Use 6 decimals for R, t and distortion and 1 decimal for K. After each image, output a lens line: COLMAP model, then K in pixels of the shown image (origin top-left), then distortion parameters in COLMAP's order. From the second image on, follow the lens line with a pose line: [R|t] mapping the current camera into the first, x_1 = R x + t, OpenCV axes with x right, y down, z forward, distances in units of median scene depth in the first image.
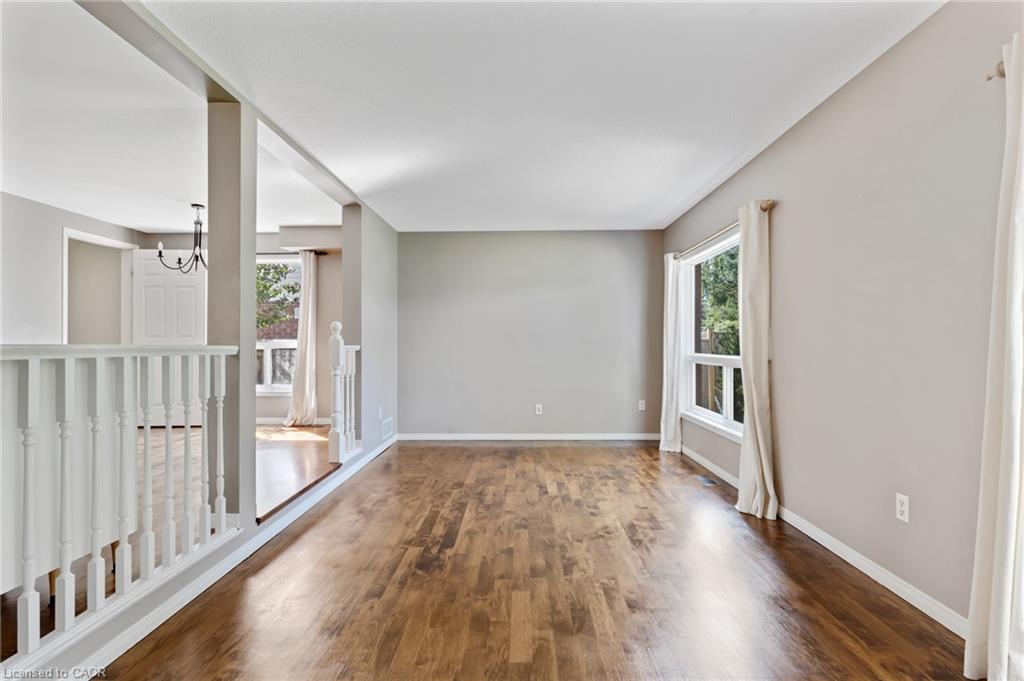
lens RADIAL K [[484.0, 0, 508.5], [0, 484.0, 343.7], [0, 0, 1]] dist [-0.007550, 0.002323]
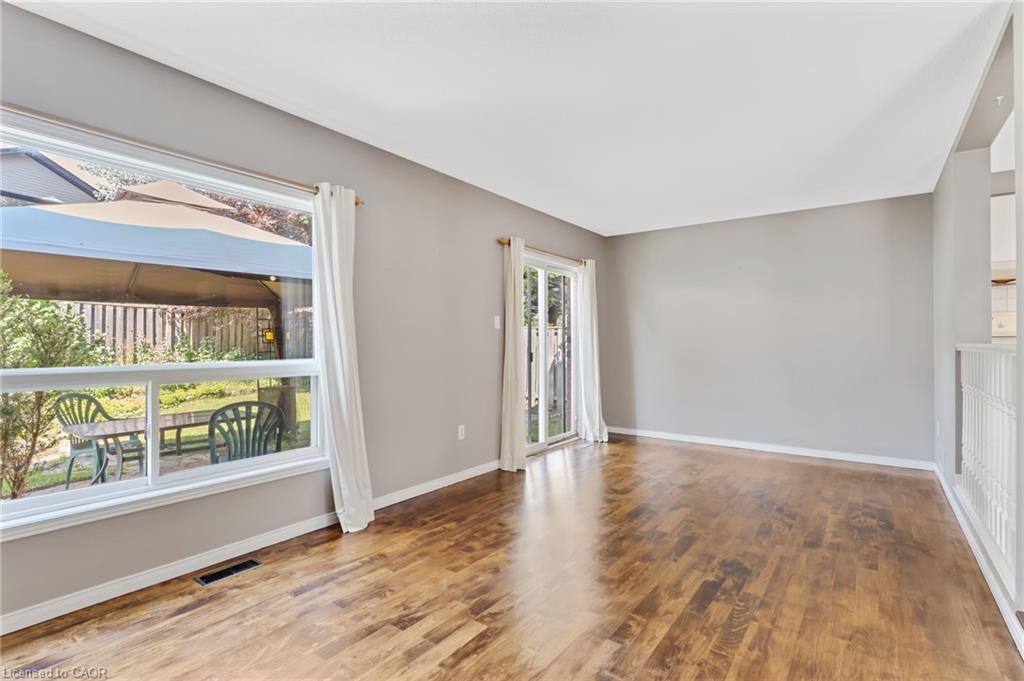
lens RADIAL K [[484.0, 0, 508.0], [0, 484.0, 344.8], [0, 0, 1]] dist [-0.007550, 0.002323]
pose [[-0.814726, 0.004752, 0.579827, -0.314992], [0.005069, 0.999987, -0.001074, 0.002888], [-0.579824, 0.002064, -0.814739, 1.822974]]
